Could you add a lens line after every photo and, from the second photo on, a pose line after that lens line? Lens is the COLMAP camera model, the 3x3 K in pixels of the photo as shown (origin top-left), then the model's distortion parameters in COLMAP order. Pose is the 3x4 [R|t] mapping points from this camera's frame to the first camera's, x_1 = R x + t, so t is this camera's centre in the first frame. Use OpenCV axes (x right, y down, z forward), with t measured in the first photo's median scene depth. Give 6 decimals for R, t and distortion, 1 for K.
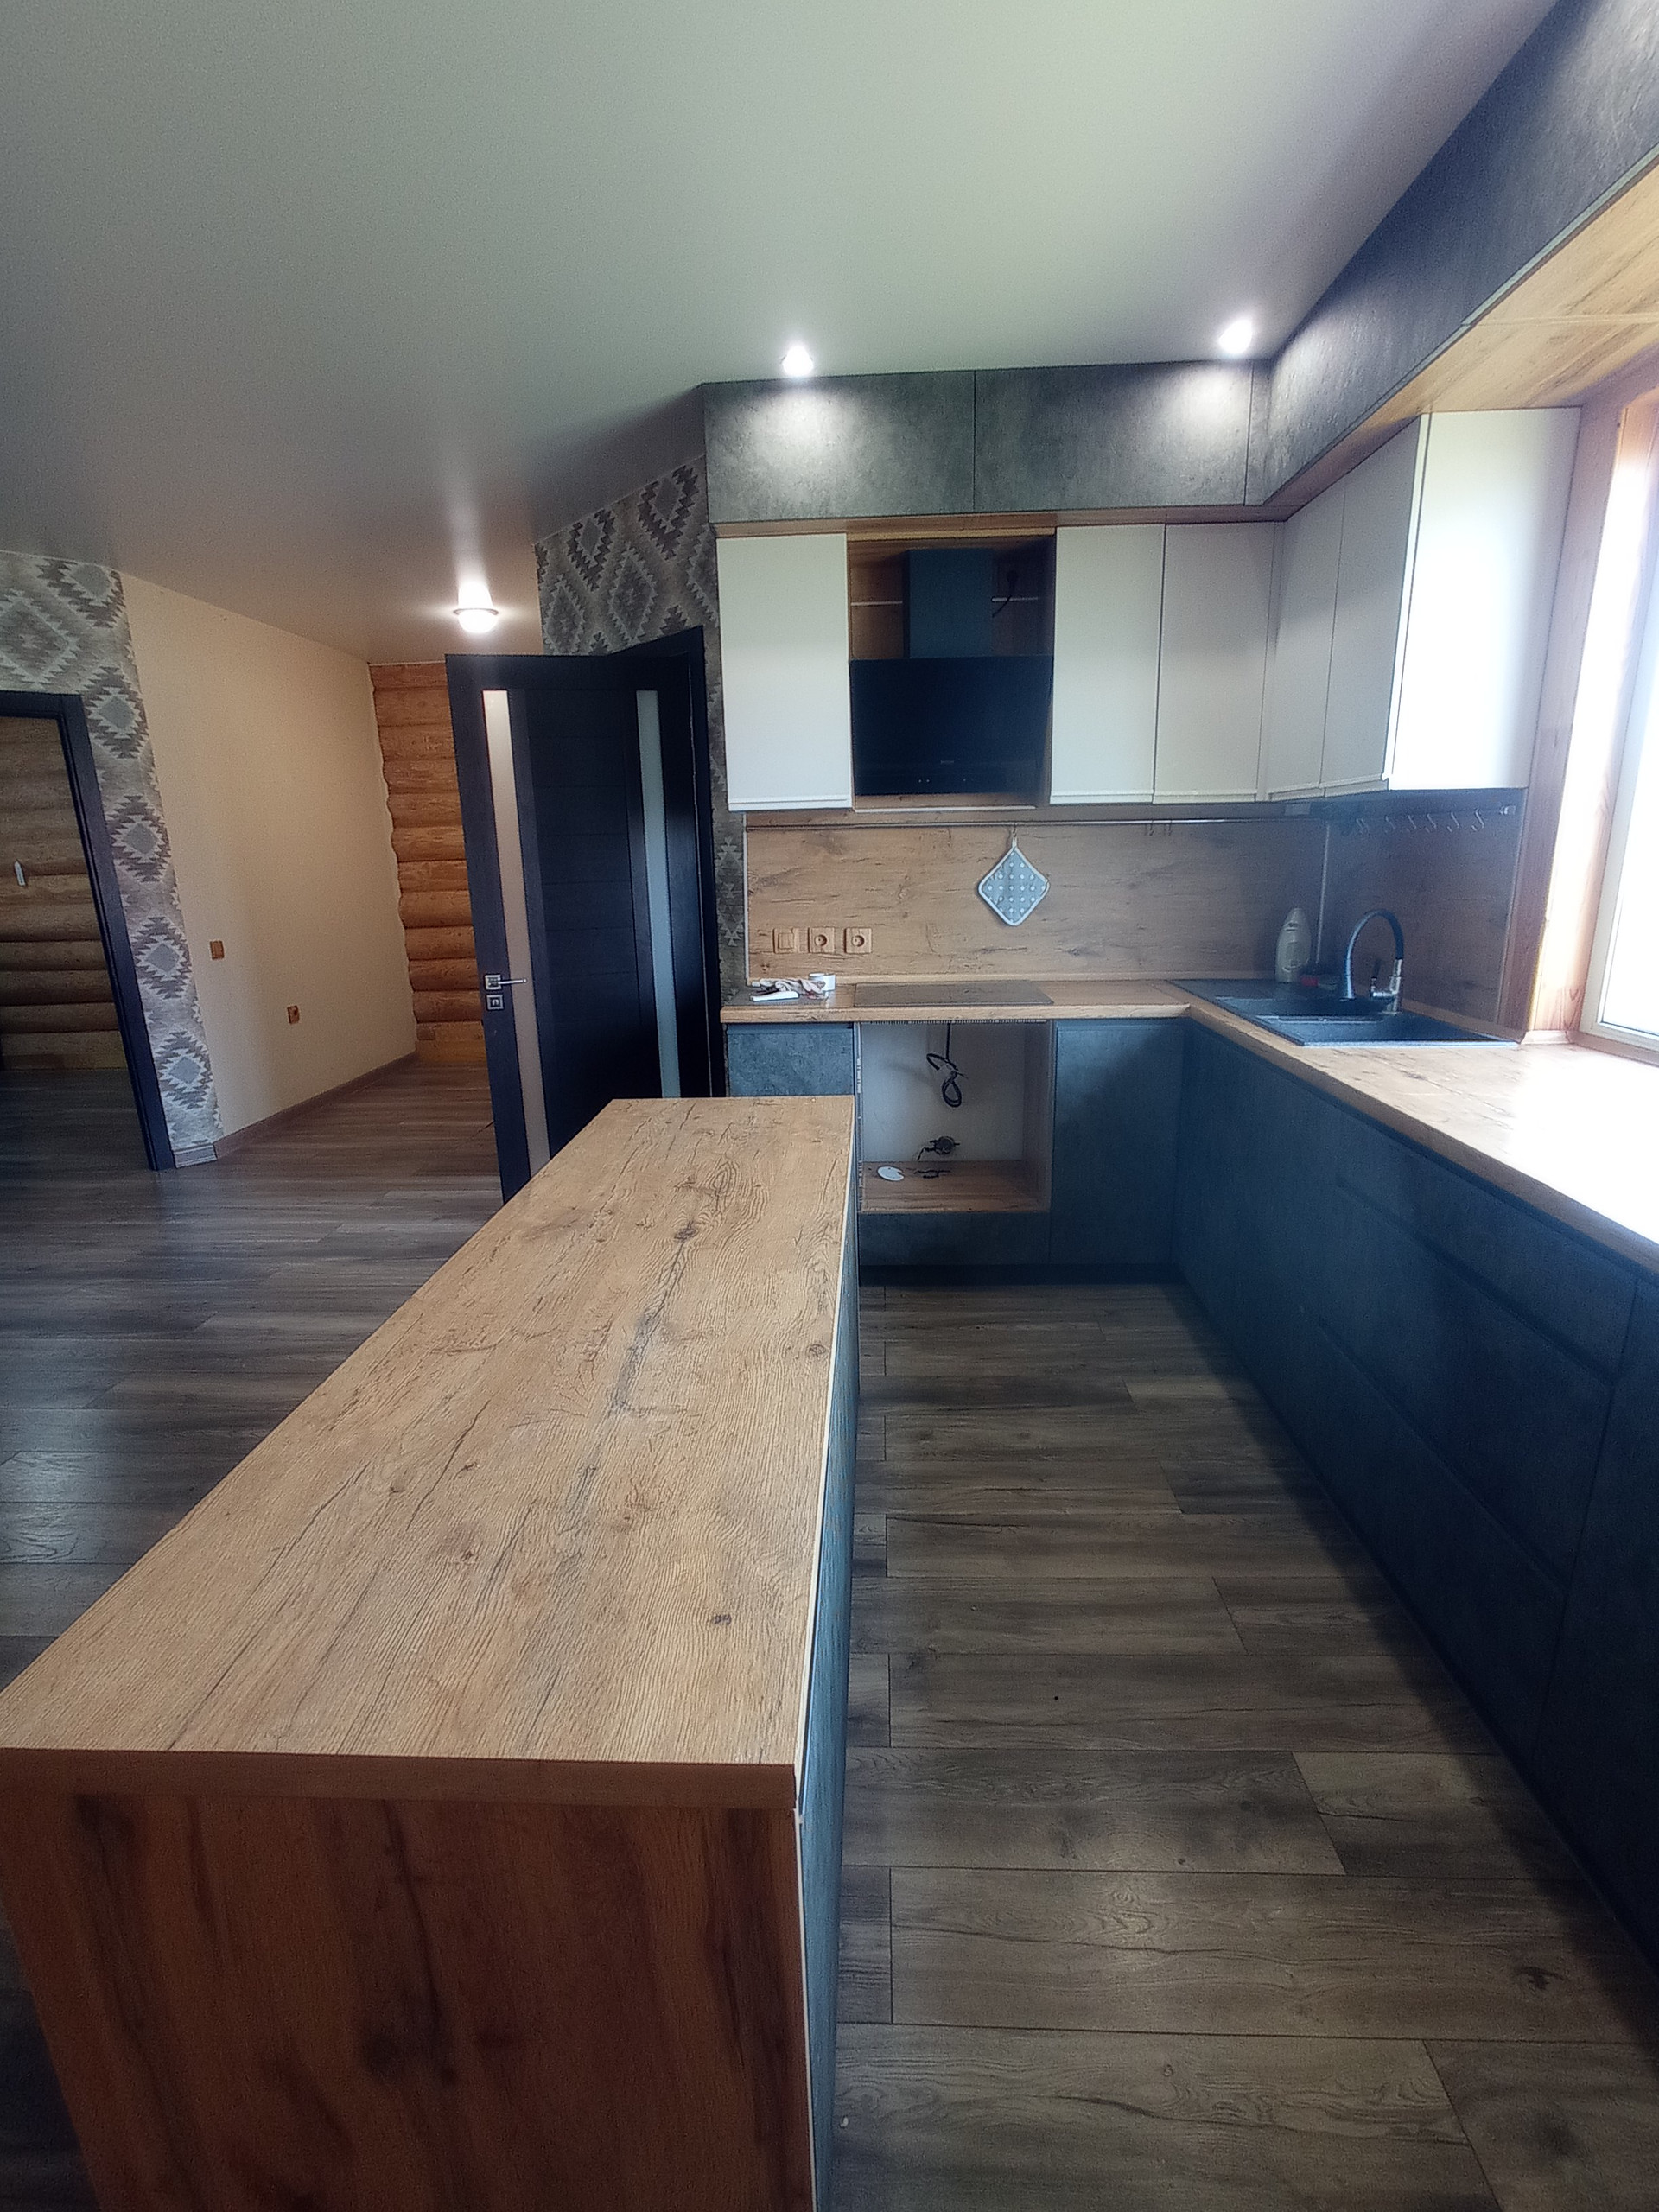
lens RADIAL K [[1005.7, 0, 833.5], [0, 1005.7, 1112.6], [0, 0, 1]] dist [-0.055944, 0.032881]
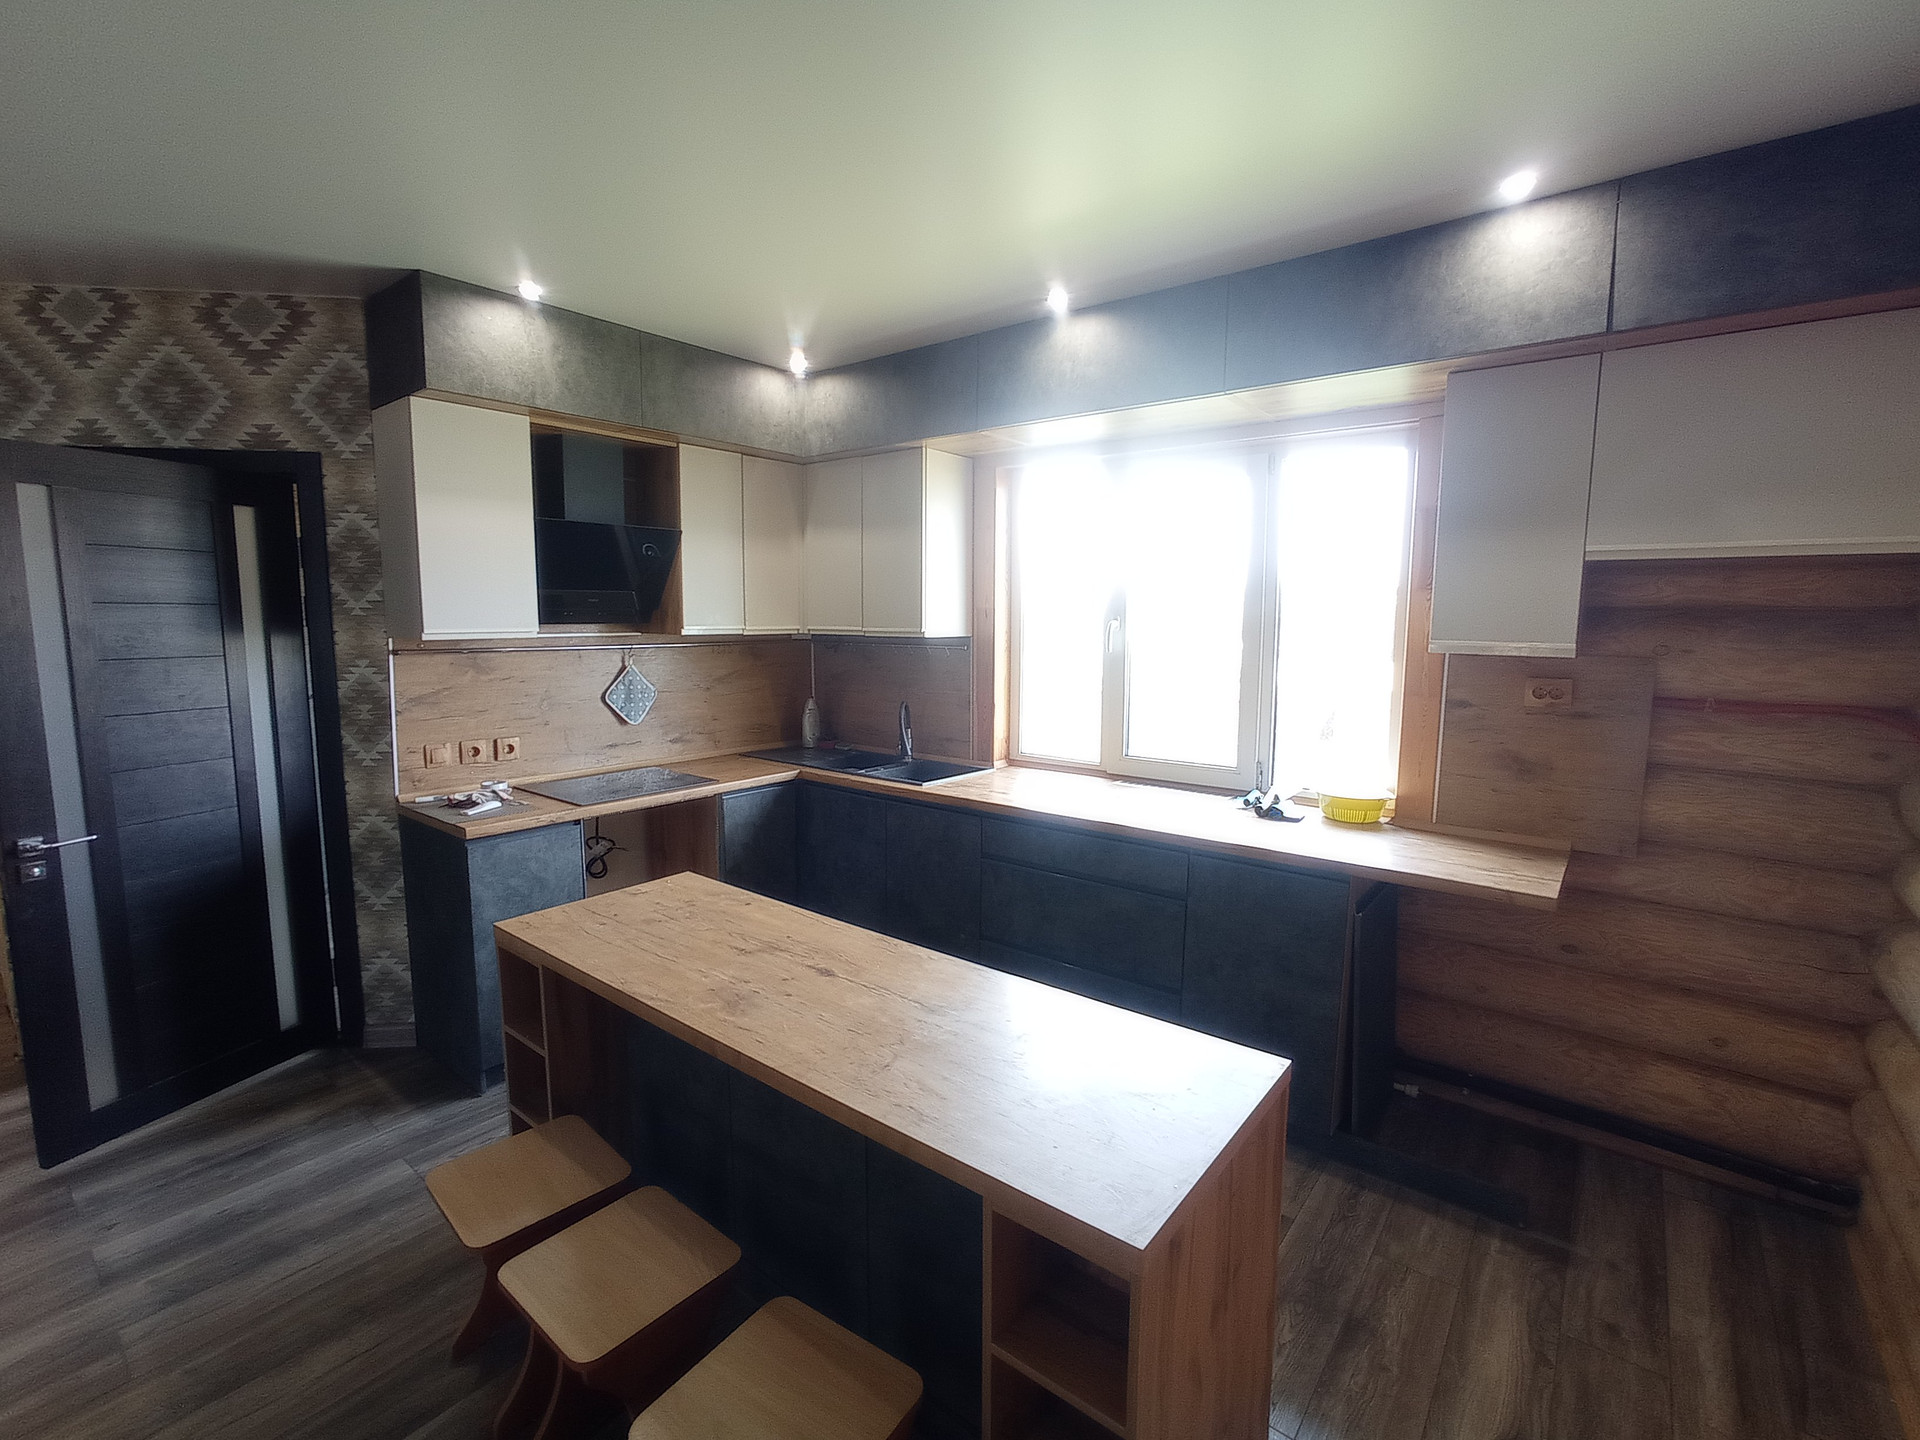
lens RADIAL K [[872.9, 0, 971.1], [0, 872.9, 721.5], [0, 0, 1]] dist [-0.055944, 0.032881]
pose [[0.579085, -0.072979, 0.811994, -0.479671], [0.188297, 0.981029, -0.046115, -0.063150], [-0.793225, 0.179600, 0.581841, 0.029838]]
